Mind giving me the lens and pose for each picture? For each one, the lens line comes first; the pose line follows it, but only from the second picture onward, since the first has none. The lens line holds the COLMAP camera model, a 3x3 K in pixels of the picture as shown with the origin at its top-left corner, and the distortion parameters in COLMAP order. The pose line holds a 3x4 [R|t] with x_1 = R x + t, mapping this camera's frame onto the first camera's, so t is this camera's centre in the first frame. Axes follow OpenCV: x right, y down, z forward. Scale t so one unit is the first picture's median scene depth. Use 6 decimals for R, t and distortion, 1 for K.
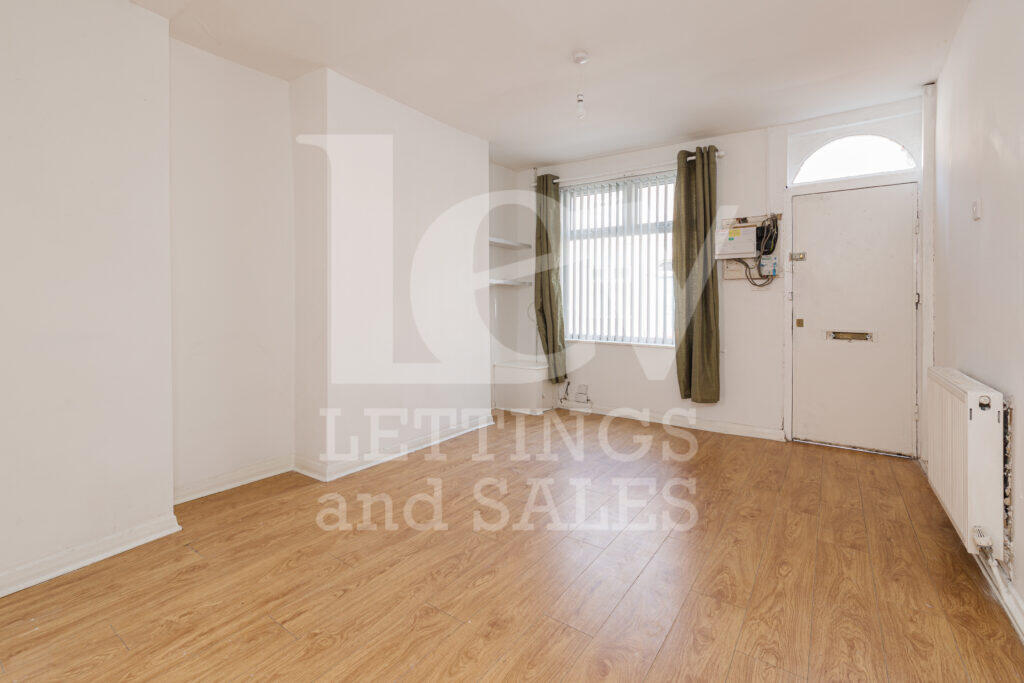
lens RADIAL K [[455.7, 0, 525.5], [0, 455.7, 307.1], [0, 0, 1]] dist [0.002947, -0.000149]
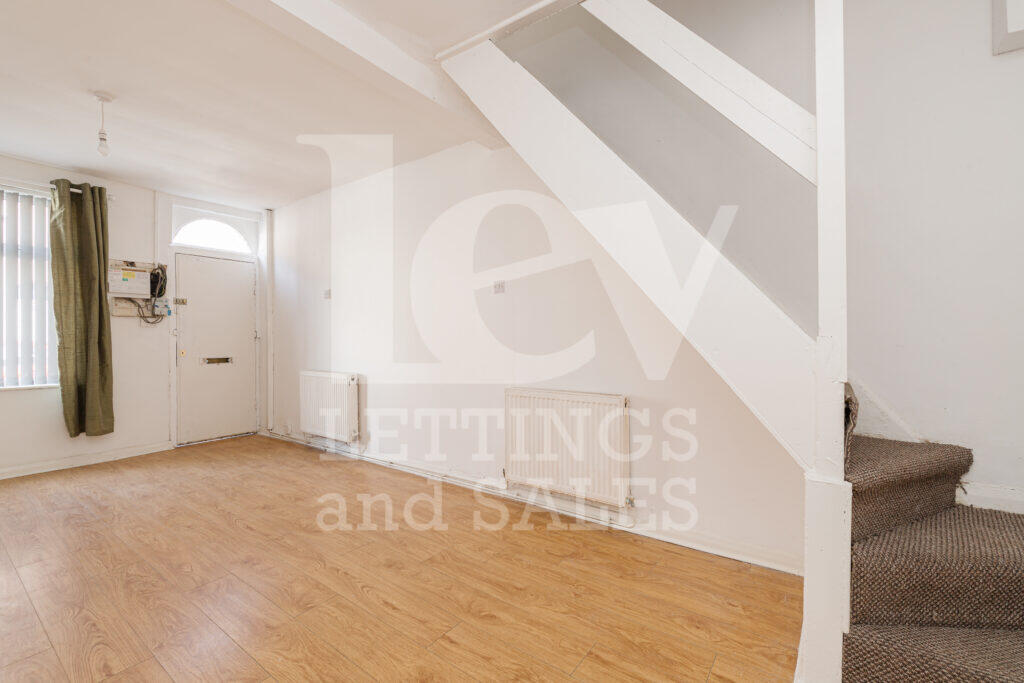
lens RADIAL K [[455.7, 0, 511.7], [0, 455.7, 338.7], [0, 0, 1]] dist [0.002947, -0.000149]
pose [[0.004872, -0.006582, 0.999966, -0.665208], [0.014585, 0.999872, 0.006510, -0.000957], [-0.999882, 0.014553, 0.004968, 0.067144]]
